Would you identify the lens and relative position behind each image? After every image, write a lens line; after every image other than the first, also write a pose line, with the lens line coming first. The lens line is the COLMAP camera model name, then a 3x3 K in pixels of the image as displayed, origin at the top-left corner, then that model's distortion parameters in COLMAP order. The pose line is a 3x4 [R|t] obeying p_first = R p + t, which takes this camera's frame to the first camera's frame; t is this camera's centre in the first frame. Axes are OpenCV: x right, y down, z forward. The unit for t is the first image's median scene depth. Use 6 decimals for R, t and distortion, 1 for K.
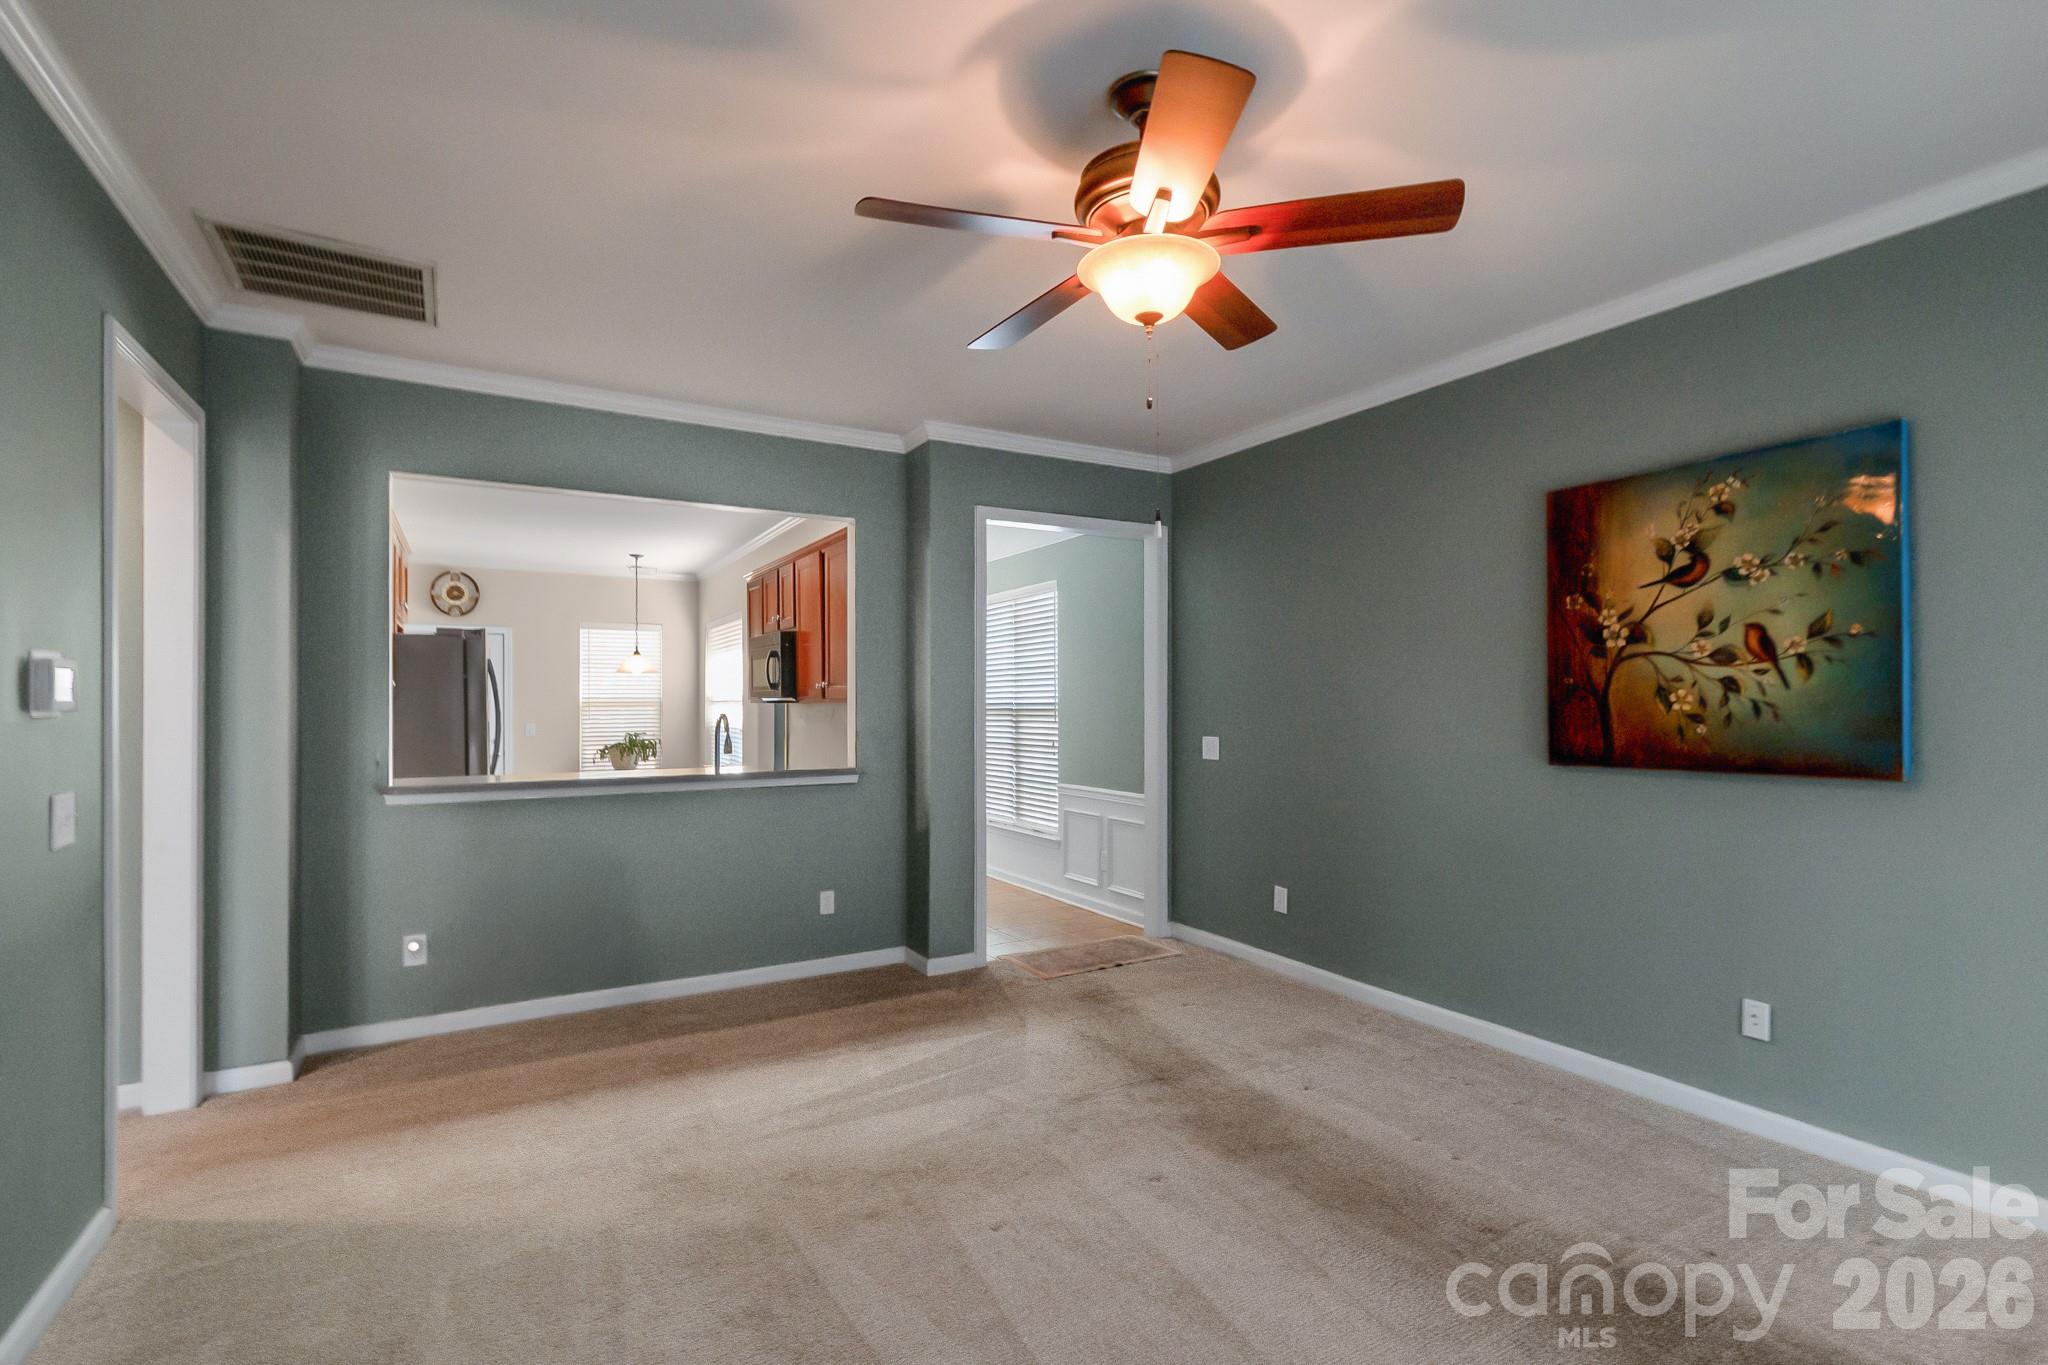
lens RADIAL K [[937.0, 0, 1045.4], [0, 937.0, 694.6], [0, 0, 1]] dist [0.002869, -0.003729]
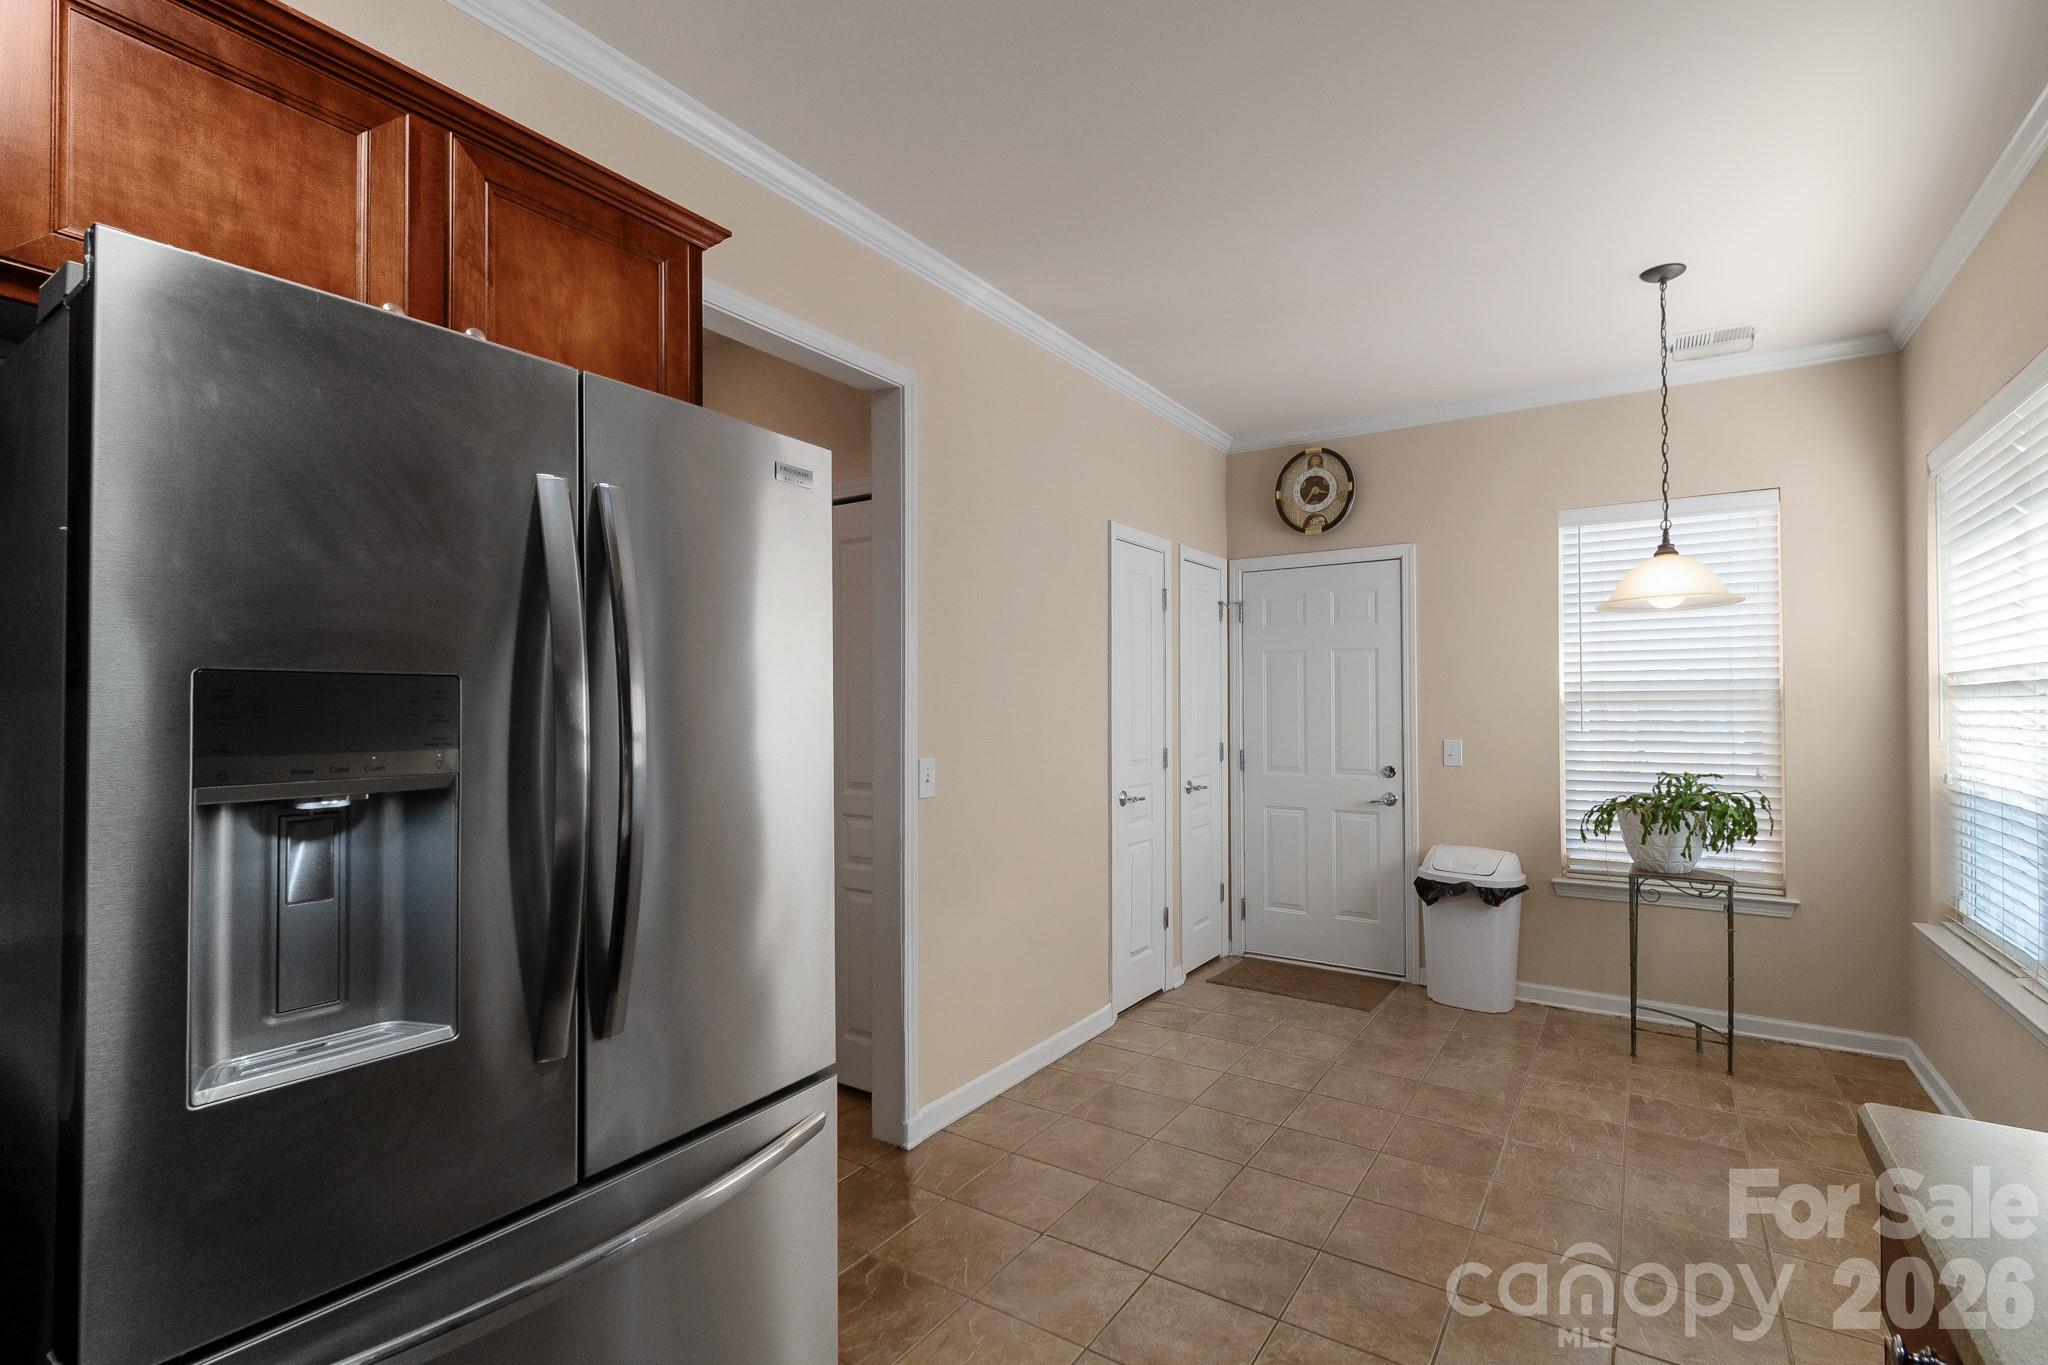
lens RADIAL K [[937.0, 0, 1027.2], [0, 937.0, 688.6], [0, 0, 1]] dist [0.002869, -0.003729]
pose [[0.431832, -0.011516, -0.901880, -0.218317], [0.007404, 0.999930, -0.009223, 0.008581], [0.901924, -0.002695, 0.431887, 0.617853]]
